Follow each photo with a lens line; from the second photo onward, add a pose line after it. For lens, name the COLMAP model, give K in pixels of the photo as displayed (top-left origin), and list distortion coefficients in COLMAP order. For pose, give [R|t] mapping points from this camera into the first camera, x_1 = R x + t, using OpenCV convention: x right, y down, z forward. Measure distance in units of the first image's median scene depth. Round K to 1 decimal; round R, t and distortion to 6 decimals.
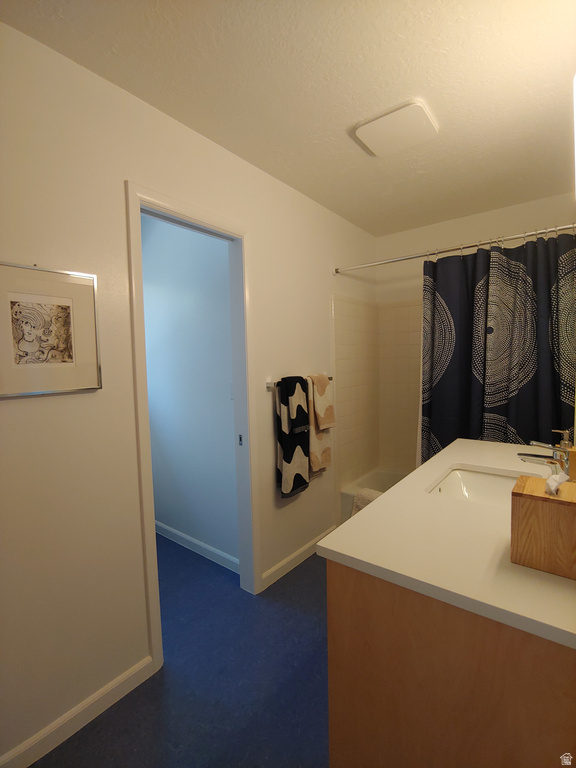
lens RADIAL K [[381.6, 0, 288.0], [0, 381.6, 384.0], [0, 0, 1]] dist [0.001783, 0.000125]
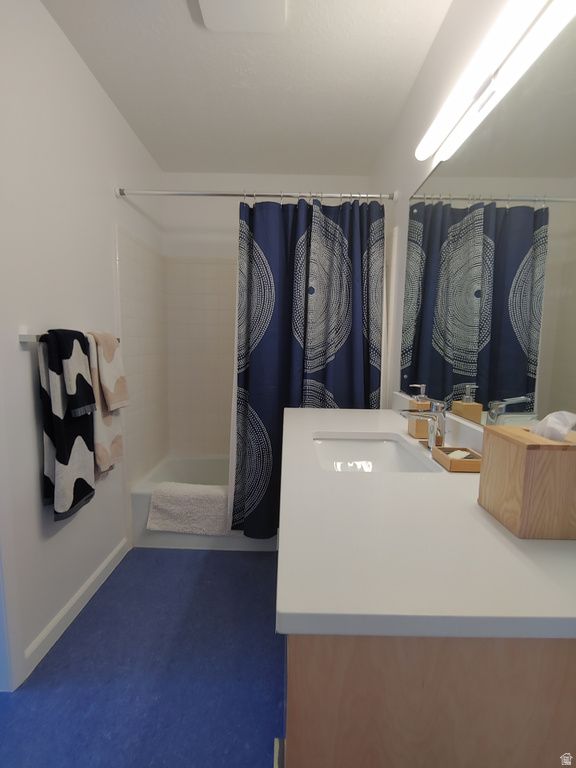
lens RADIAL K [[381.6, 0, 288.0], [0, 381.6, 384.0], [0, 0, 1]] dist [0.001783, 0.000125]
pose [[0.793109, -0.024983, 0.608567, -0.087503], [0.005628, 0.999416, 0.033695, 0.054008], [-0.609054, -0.023299, 0.792787, 0.272089]]
